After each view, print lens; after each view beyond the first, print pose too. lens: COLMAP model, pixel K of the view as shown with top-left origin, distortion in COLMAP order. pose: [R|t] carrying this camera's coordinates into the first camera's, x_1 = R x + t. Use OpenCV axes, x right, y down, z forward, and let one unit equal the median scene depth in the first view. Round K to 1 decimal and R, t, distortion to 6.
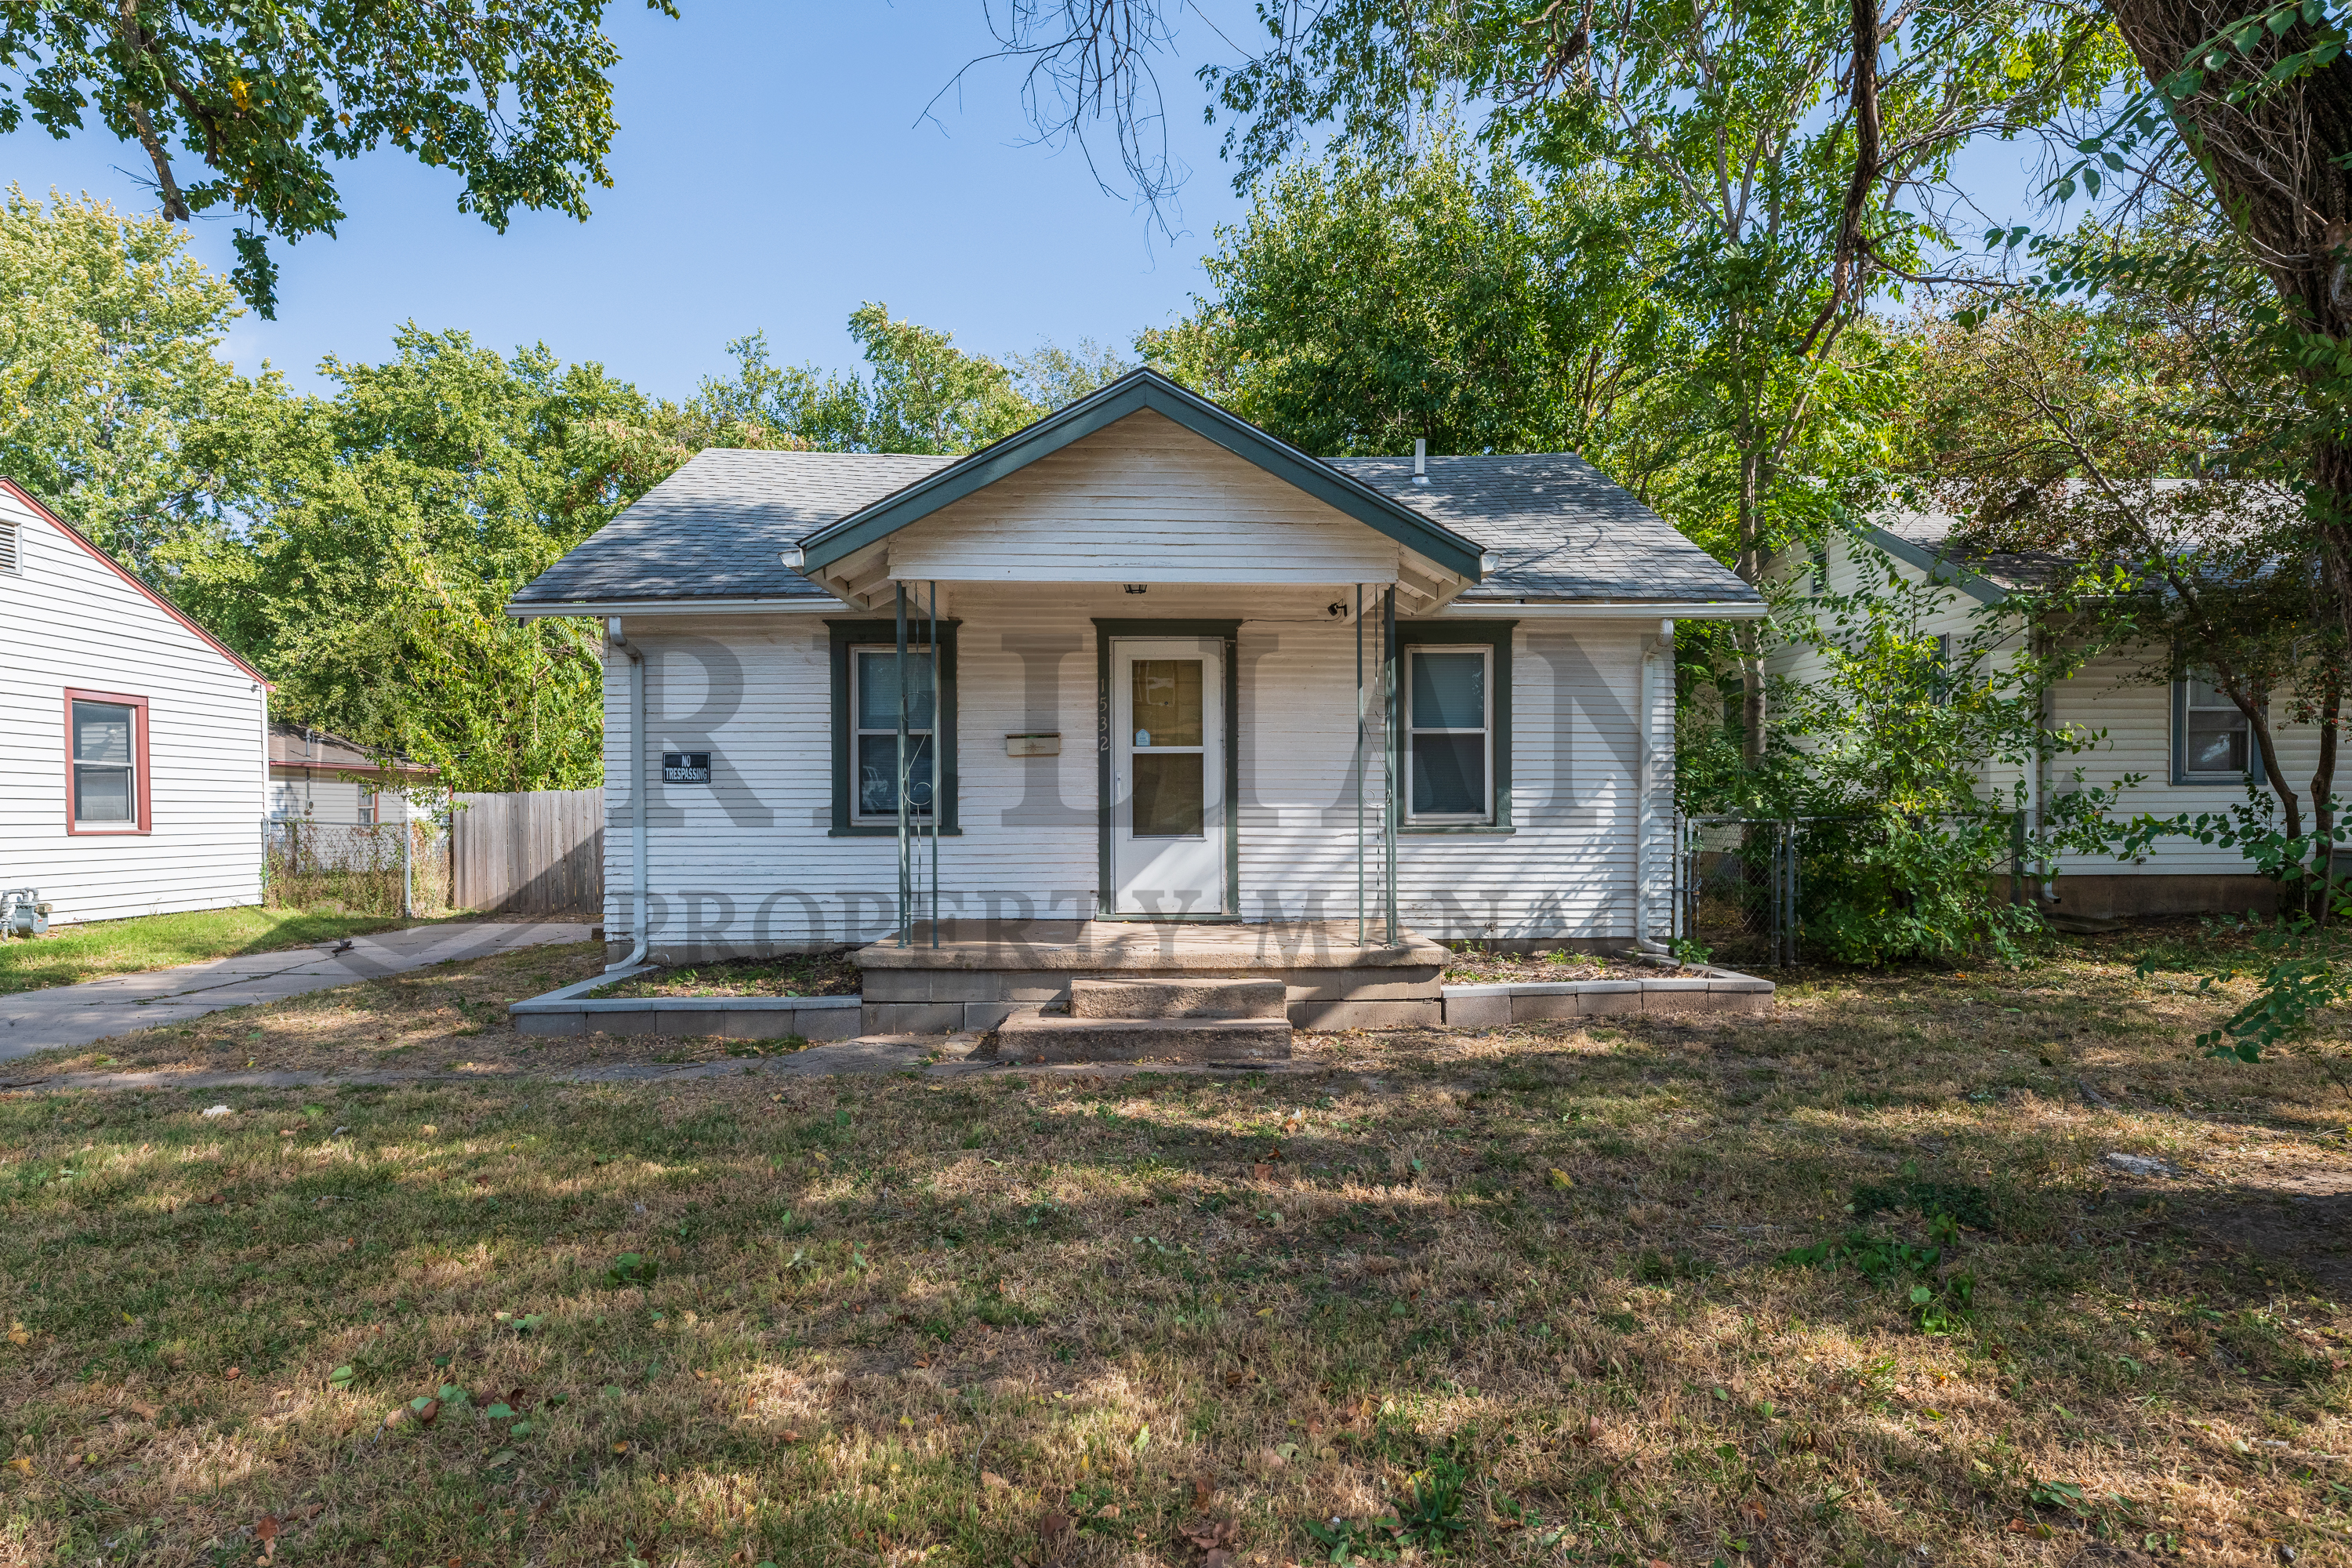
lens RADIAL K [[1227.9, 0, 1176.0], [0, 1227.9, 784.0], [0, 0, 1]] dist [-0.000653, -0.000166]
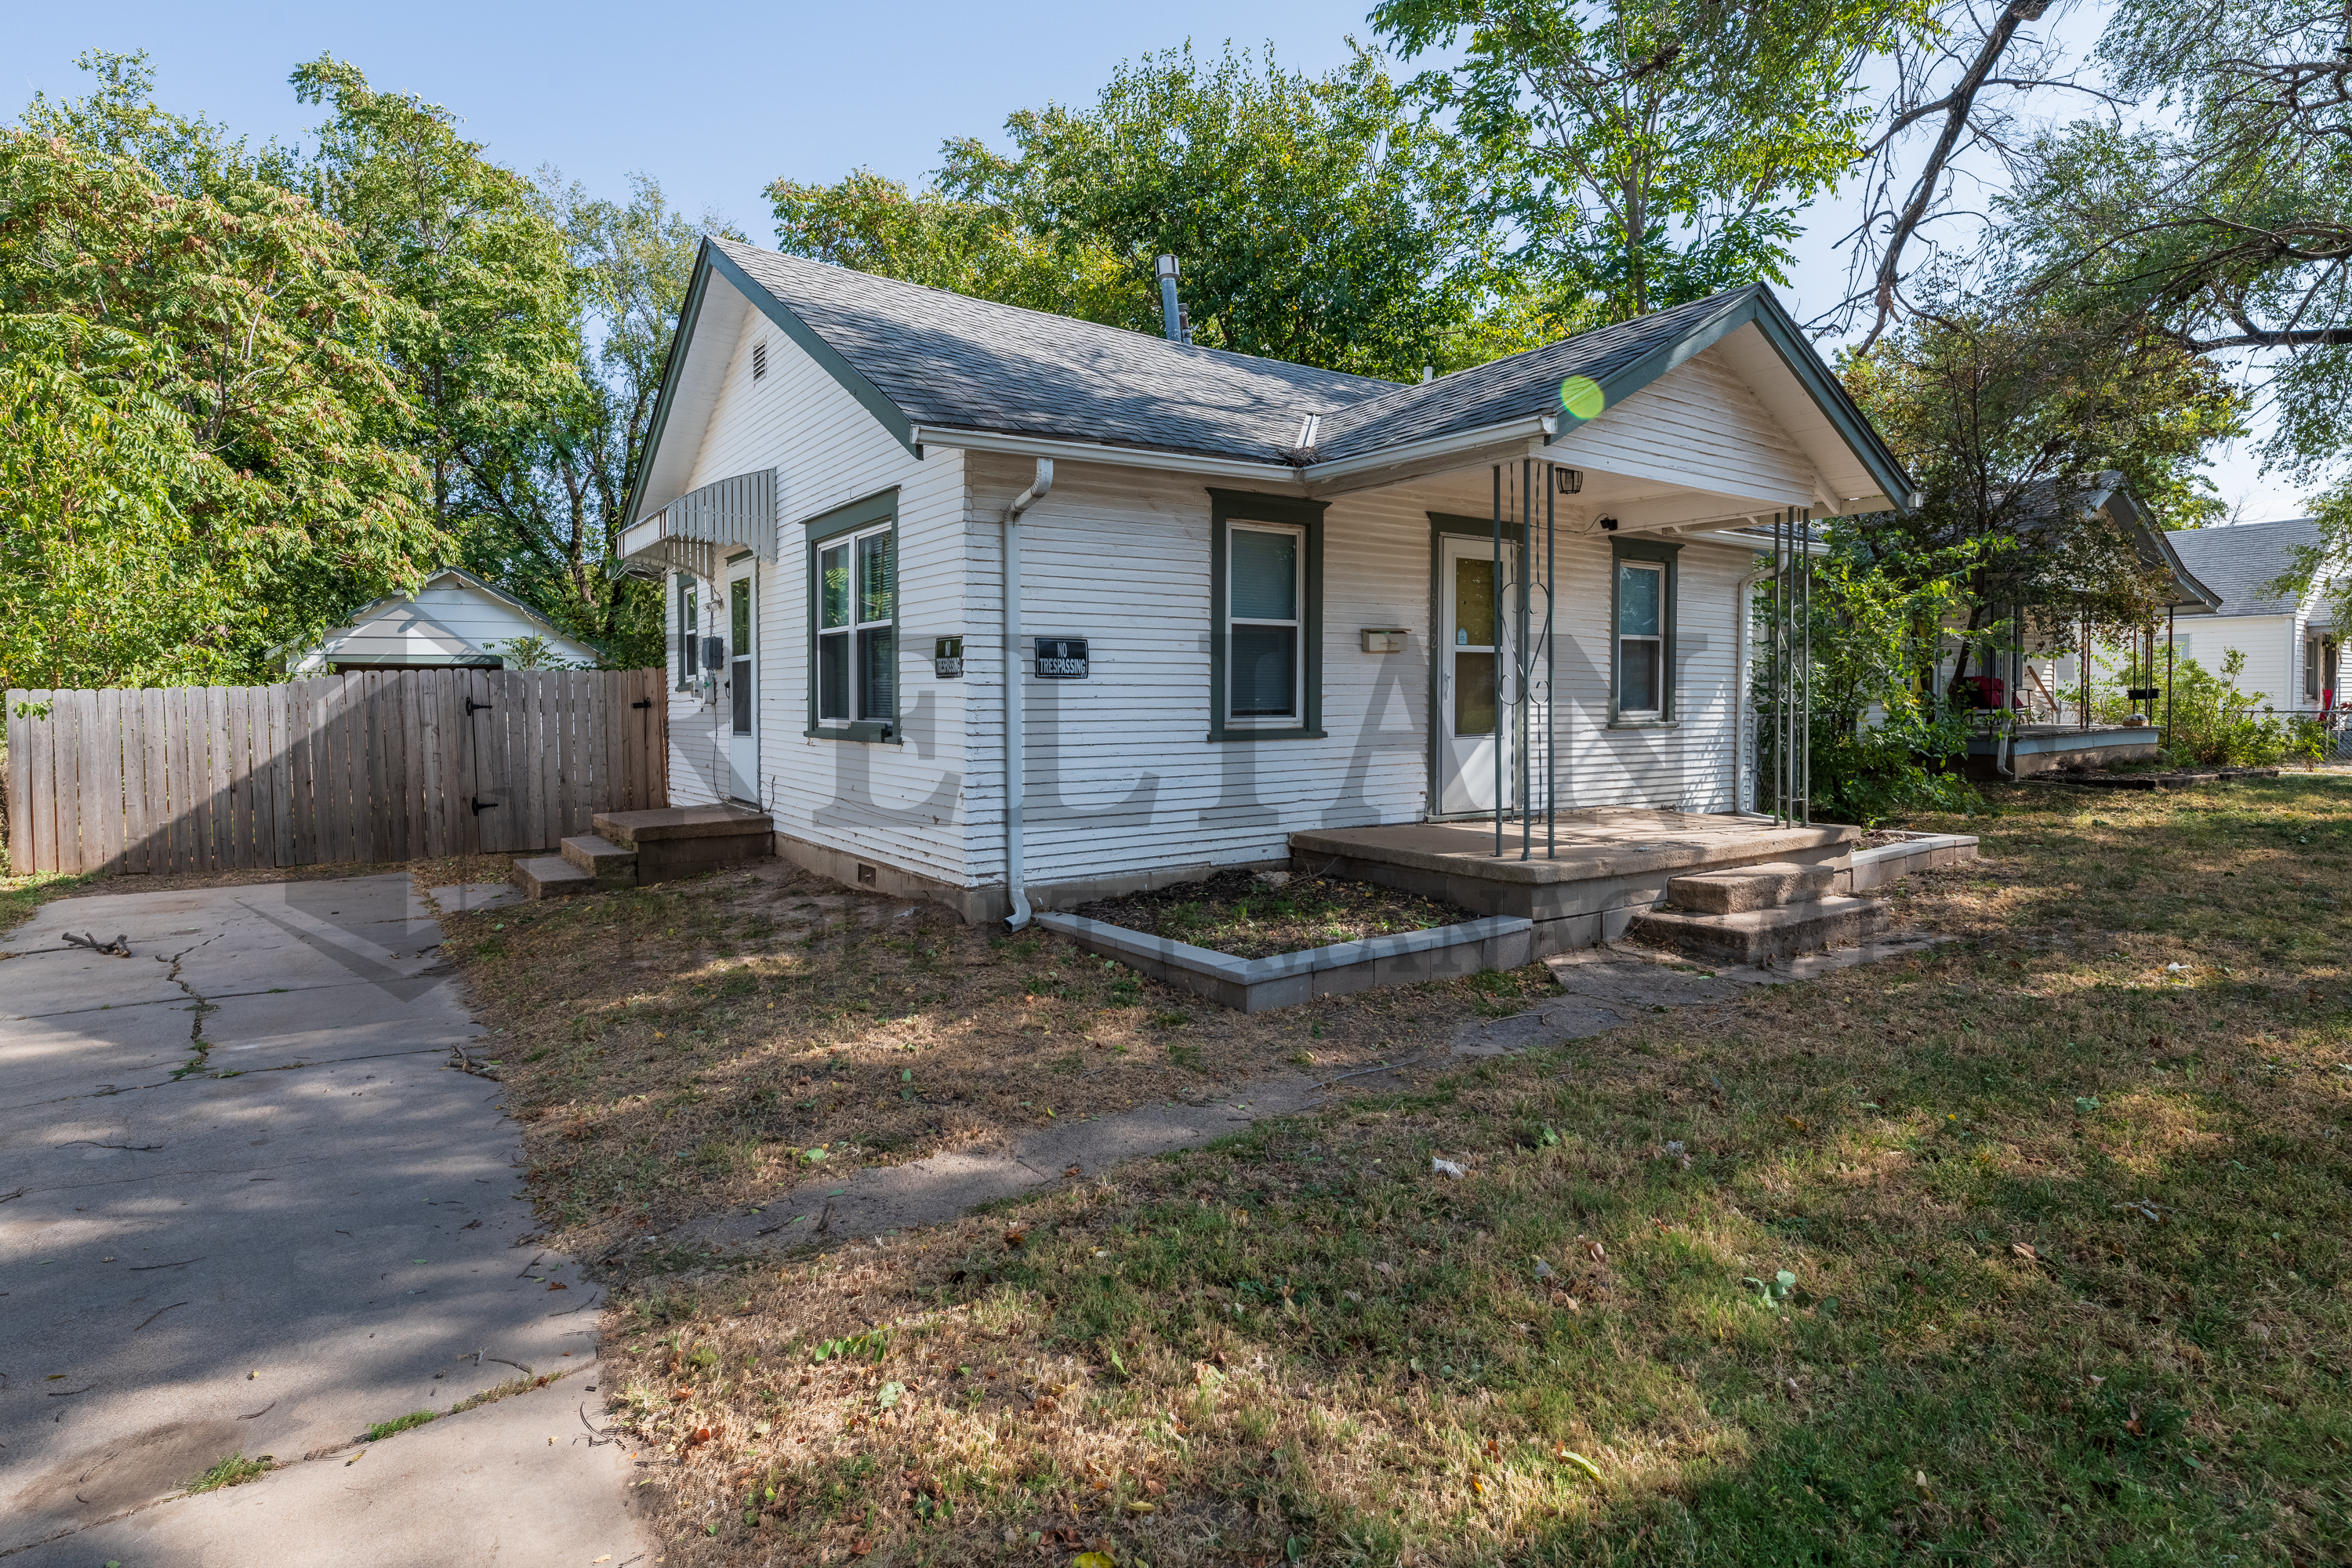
lens RADIAL K [[1168.8, 0, 1176.6], [0, 1168.8, 700.4], [0, 0, 1]] dist [-0.001374, -0.000295]
pose [[0.839261, -0.002540, 0.543722, -0.739705], [-0.005003, 0.999911, 0.012392, 0.003948], [-0.543705, -0.013120, 0.839174, 0.329084]]
